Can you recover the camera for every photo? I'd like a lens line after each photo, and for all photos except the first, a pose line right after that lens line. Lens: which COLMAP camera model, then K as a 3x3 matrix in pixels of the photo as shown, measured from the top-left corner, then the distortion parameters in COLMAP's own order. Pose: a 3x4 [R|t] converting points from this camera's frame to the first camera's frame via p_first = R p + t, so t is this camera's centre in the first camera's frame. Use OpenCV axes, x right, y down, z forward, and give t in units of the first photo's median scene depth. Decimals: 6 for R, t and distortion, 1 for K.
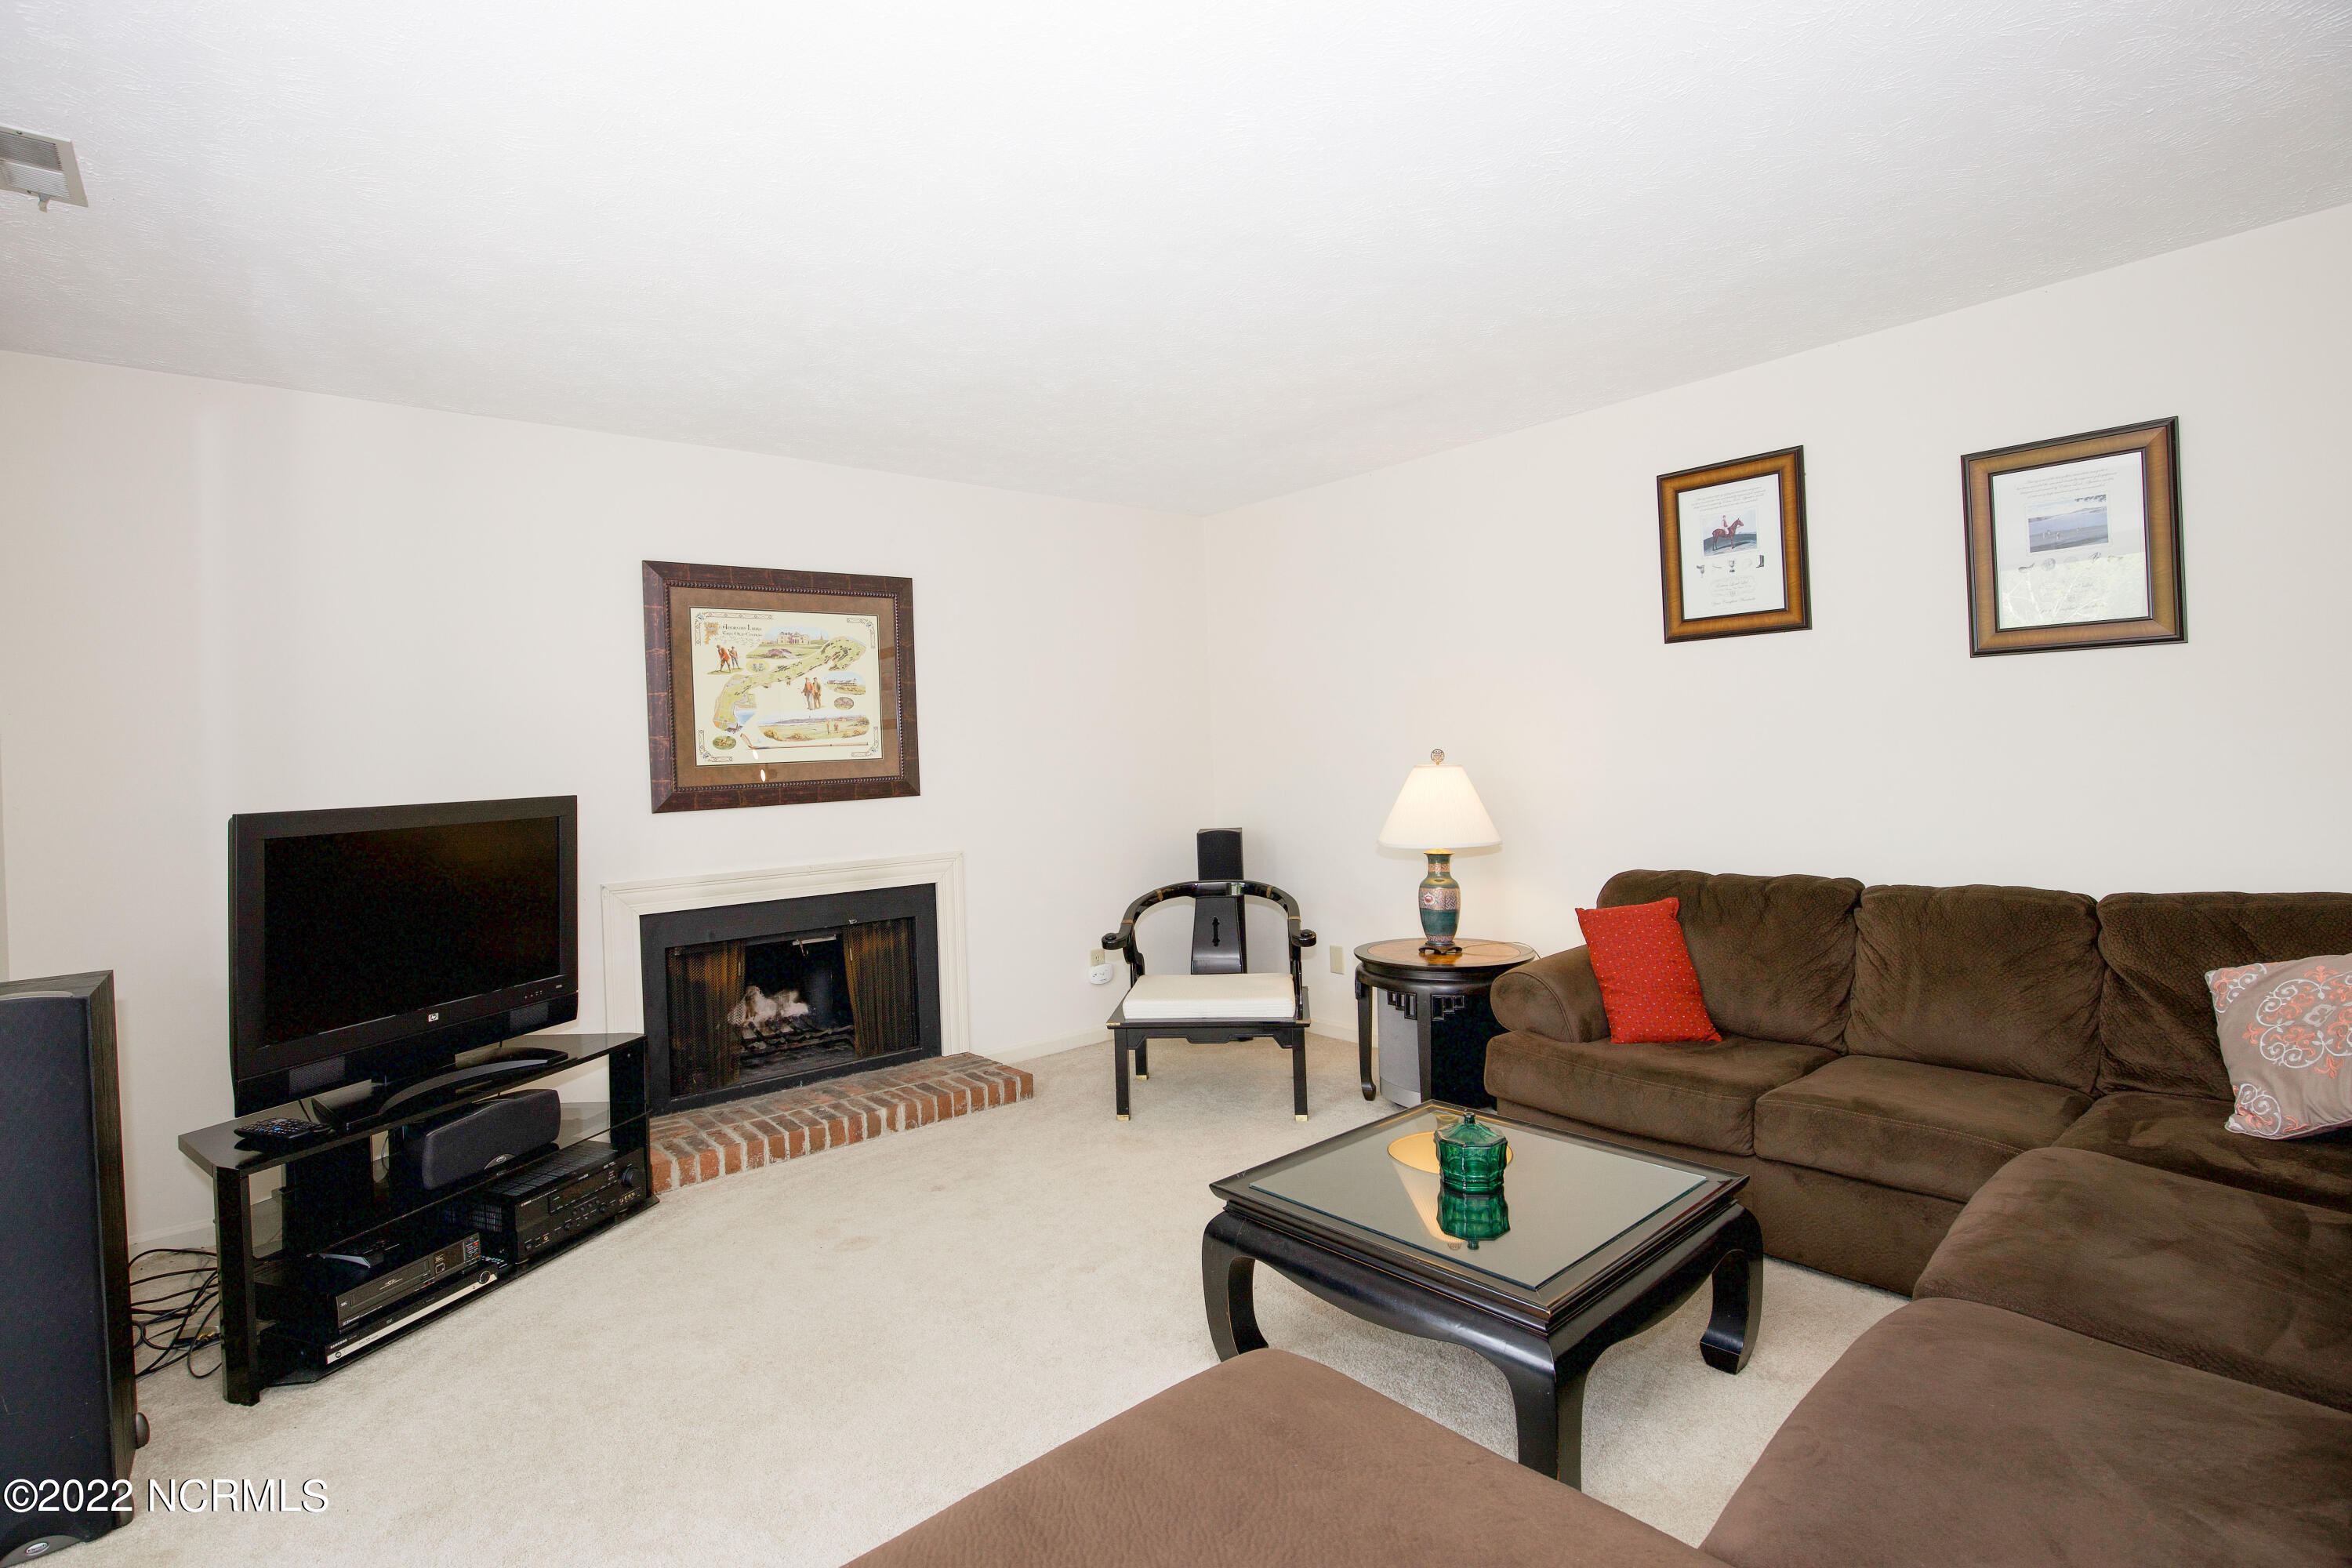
lens RADIAL K [[1127.4, 0, 1161.9], [0, 1127.4, 793.4], [0, 0, 1]] dist [-0.031780, 0.001271]
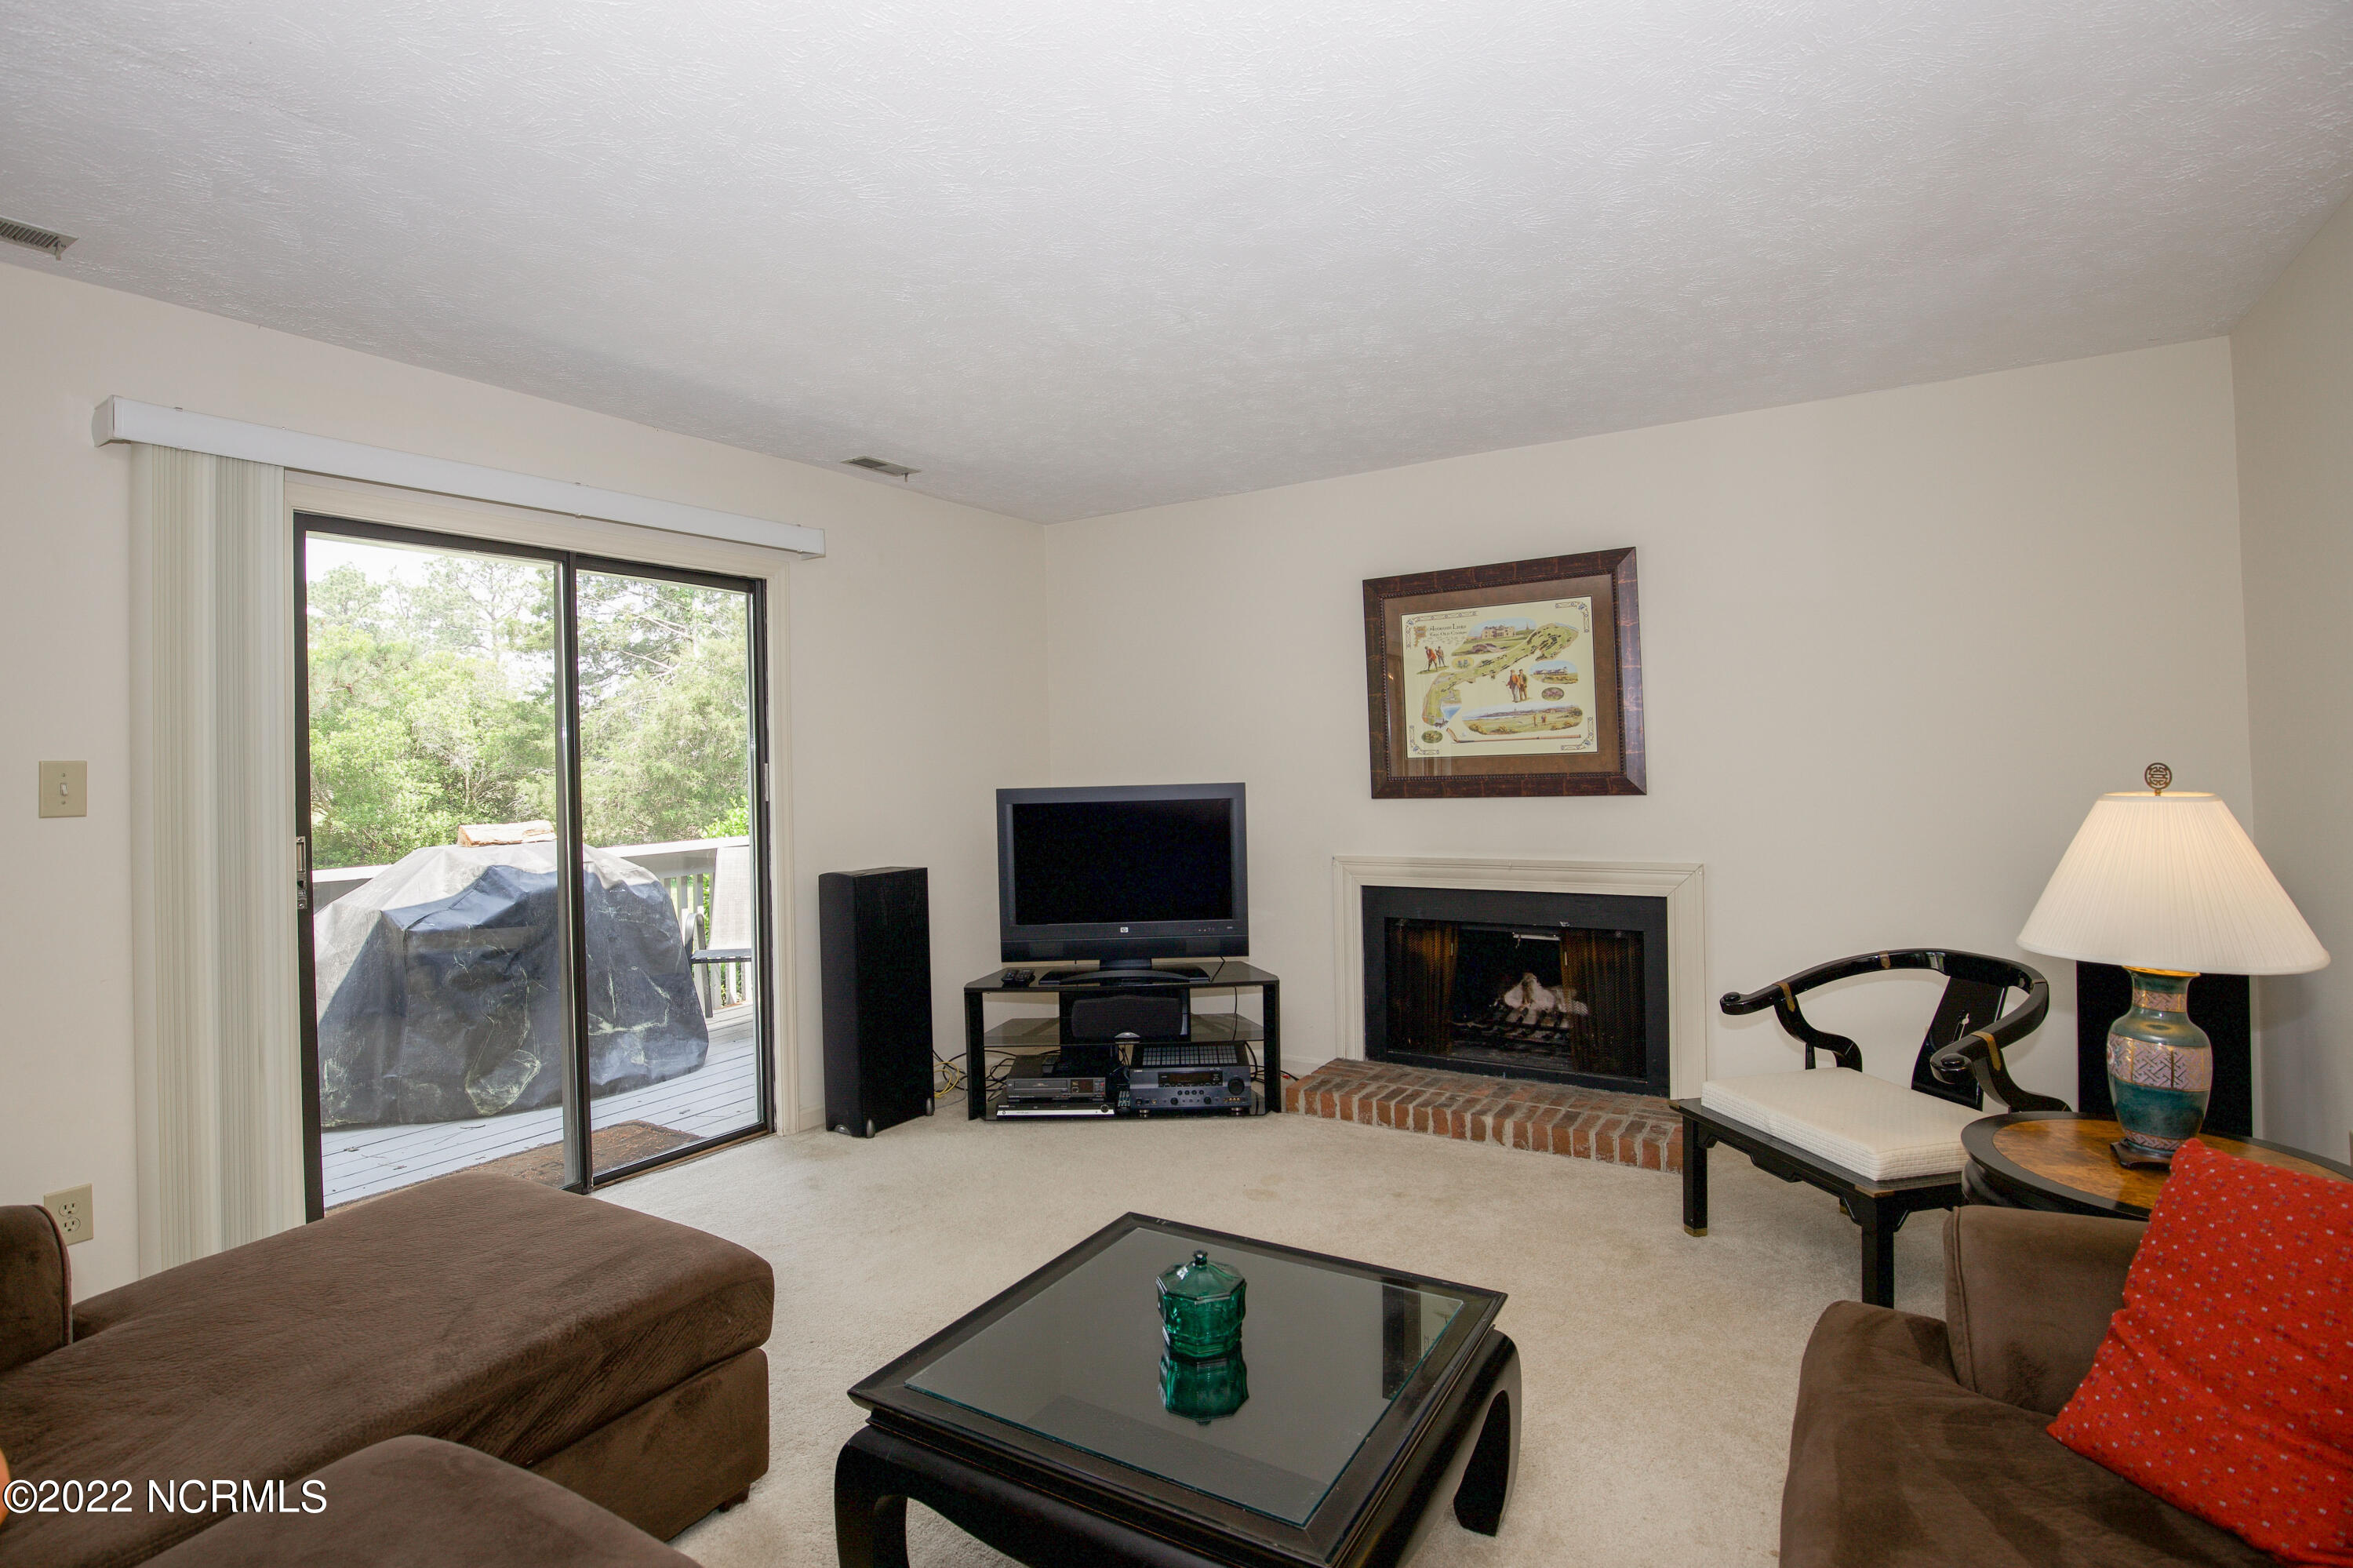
lens RADIAL K [[1159.8, 0, 1176.5], [0, 1159.8, 784.0], [0, 0, 1]] dist [-0.029200, 0.000759]
pose [[0.299841, 0.047148, -0.952823, 0.581186], [-0.017059, 0.998883, 0.044059, -0.043561], [0.953837, 0.003044, 0.300310, 0.421717]]
